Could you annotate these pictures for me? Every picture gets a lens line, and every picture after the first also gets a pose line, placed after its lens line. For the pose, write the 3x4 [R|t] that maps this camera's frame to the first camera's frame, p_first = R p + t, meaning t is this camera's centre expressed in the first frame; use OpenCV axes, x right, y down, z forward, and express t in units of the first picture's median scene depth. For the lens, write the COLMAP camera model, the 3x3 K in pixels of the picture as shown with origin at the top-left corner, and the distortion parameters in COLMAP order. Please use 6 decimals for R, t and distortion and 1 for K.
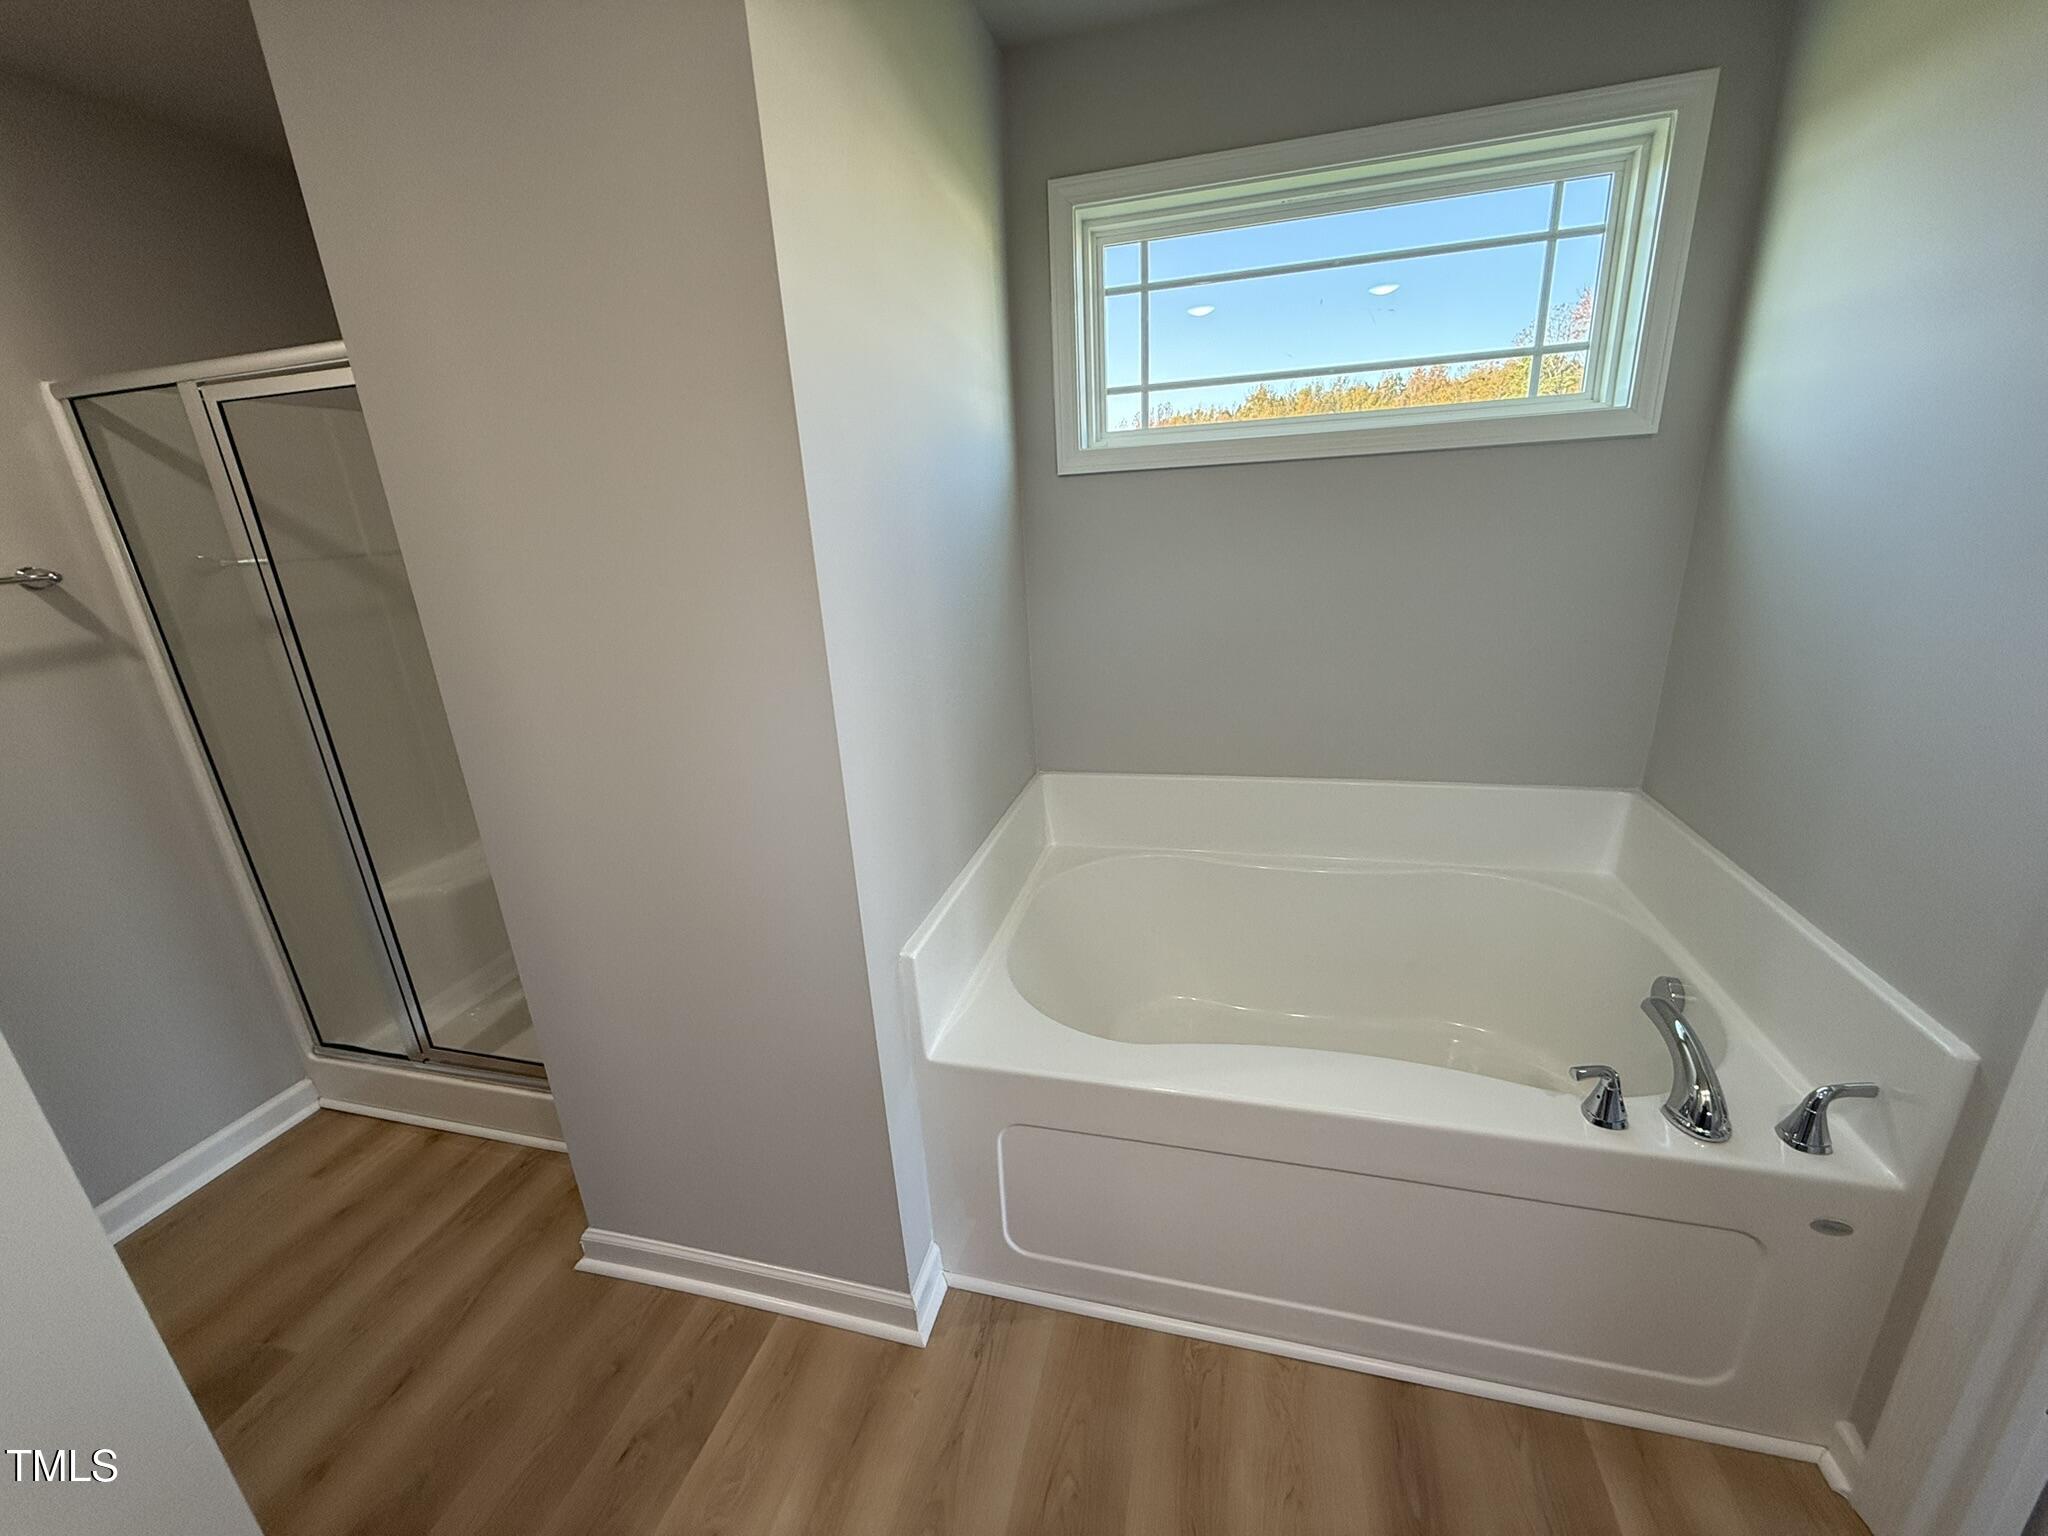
lens RADIAL K [[815.2, 0, 1016.5], [0, 815.2, 767.7], [0, 0, 1]] dist [-0.000671, 0.000154]
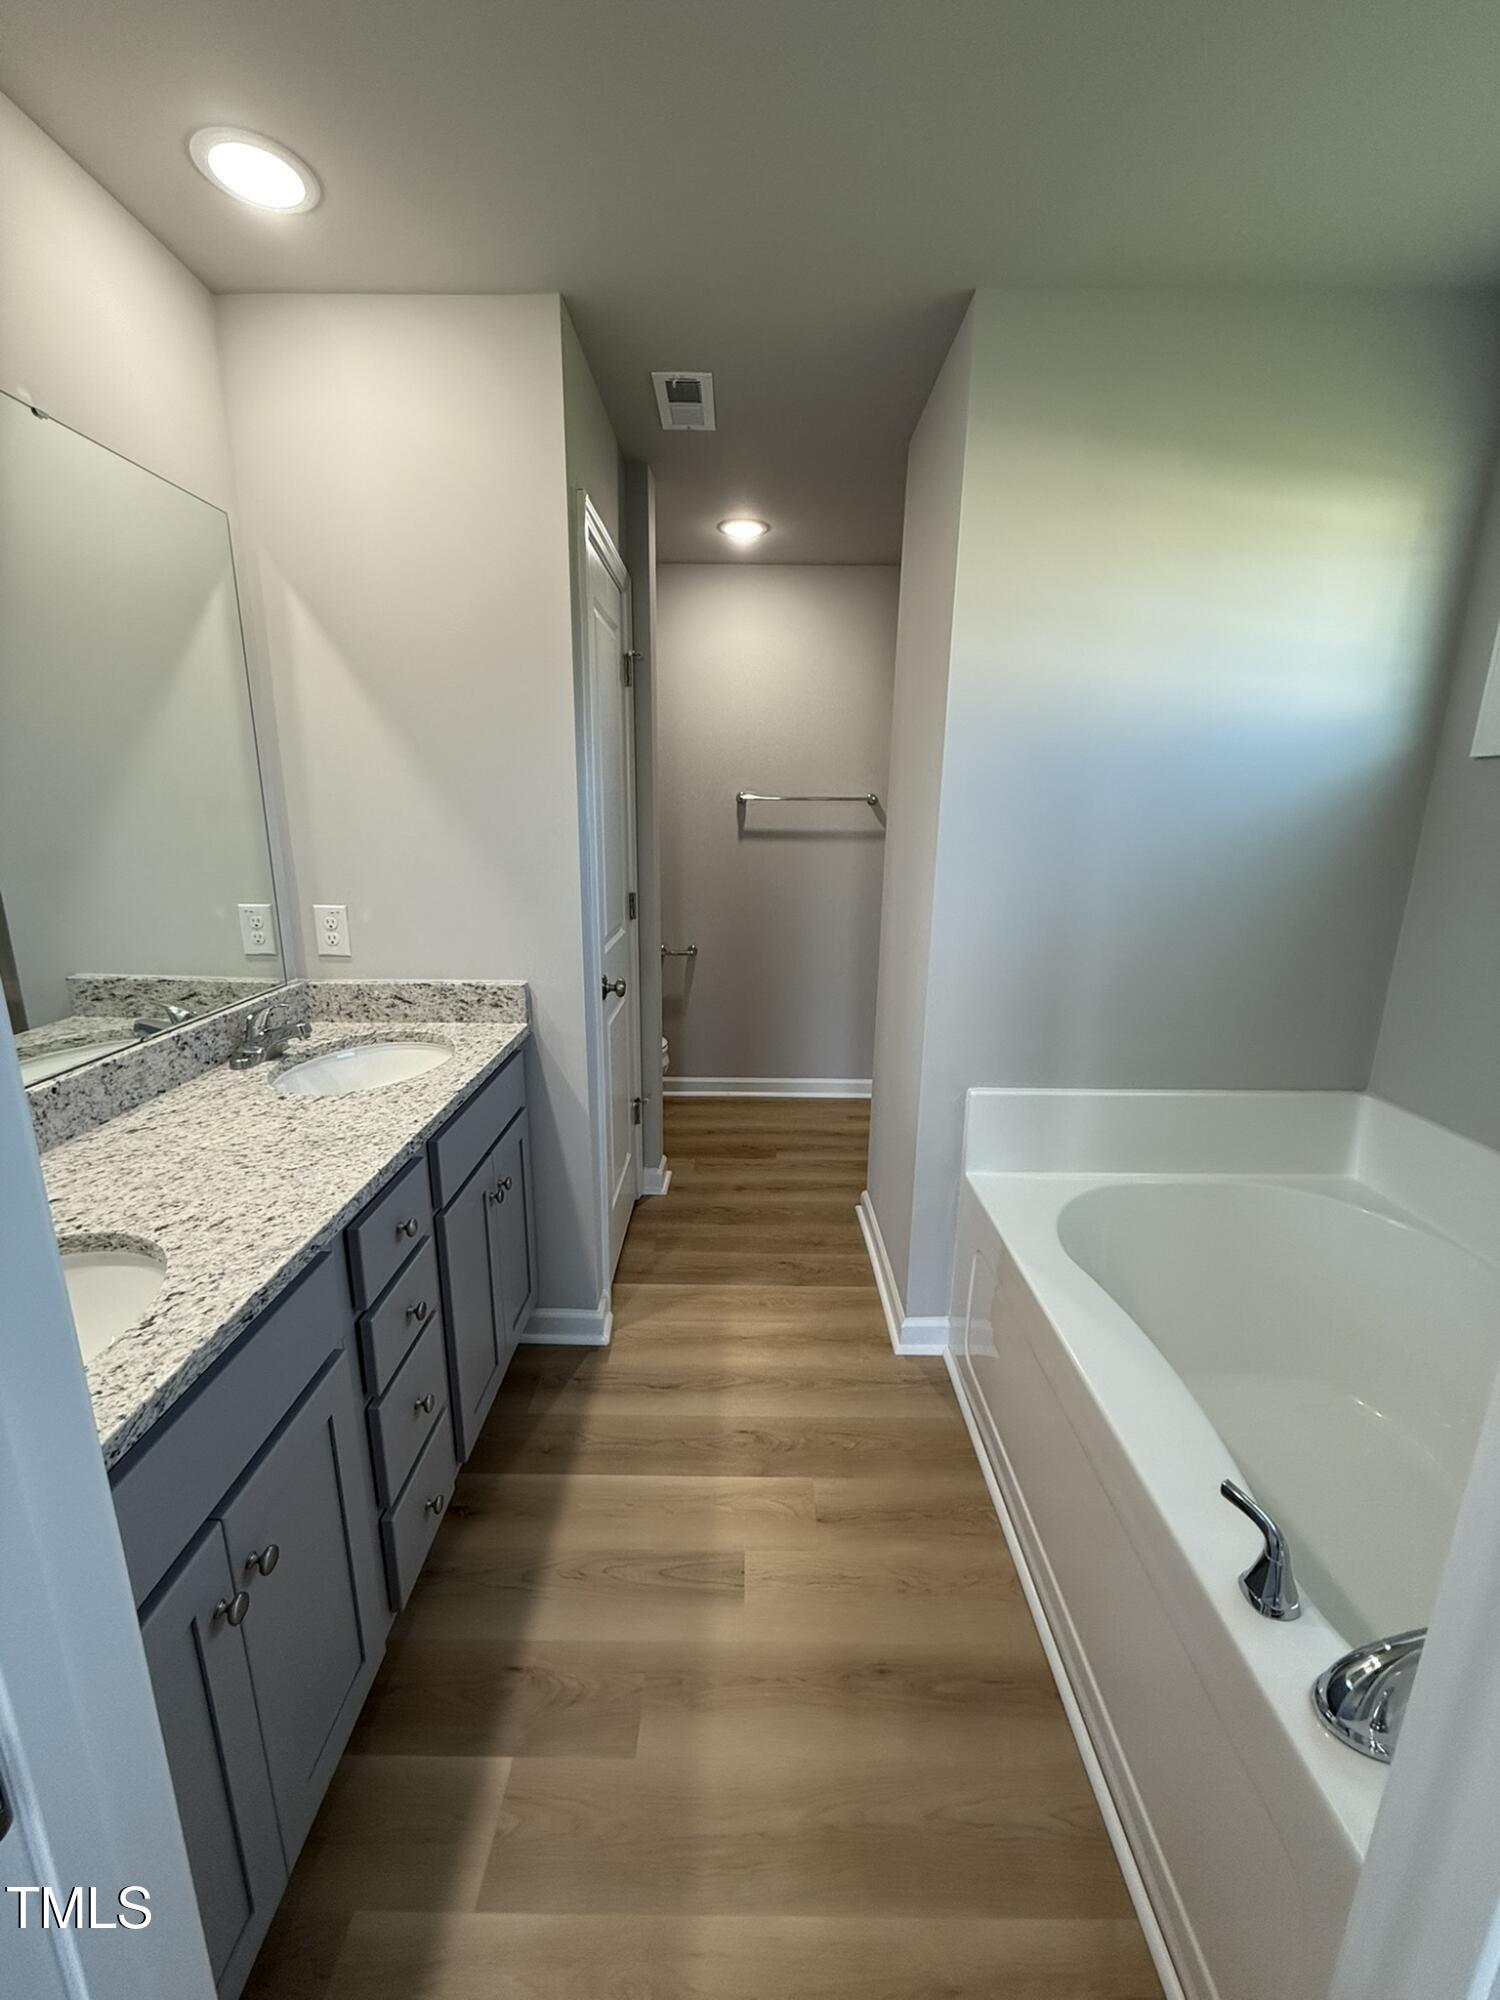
lens RADIAL K [[796.1, 0, 750.0], [0, 796.1, 1000.0], [0, 0, 1]] dist [-0.000671, 0.000154]
pose [[0.250904, 0.284356, -0.925305, 0.946007], [-0.307674, 0.929739, 0.202290, -0.074109], [0.917815, 0.233937, 0.320765, 0.169815]]
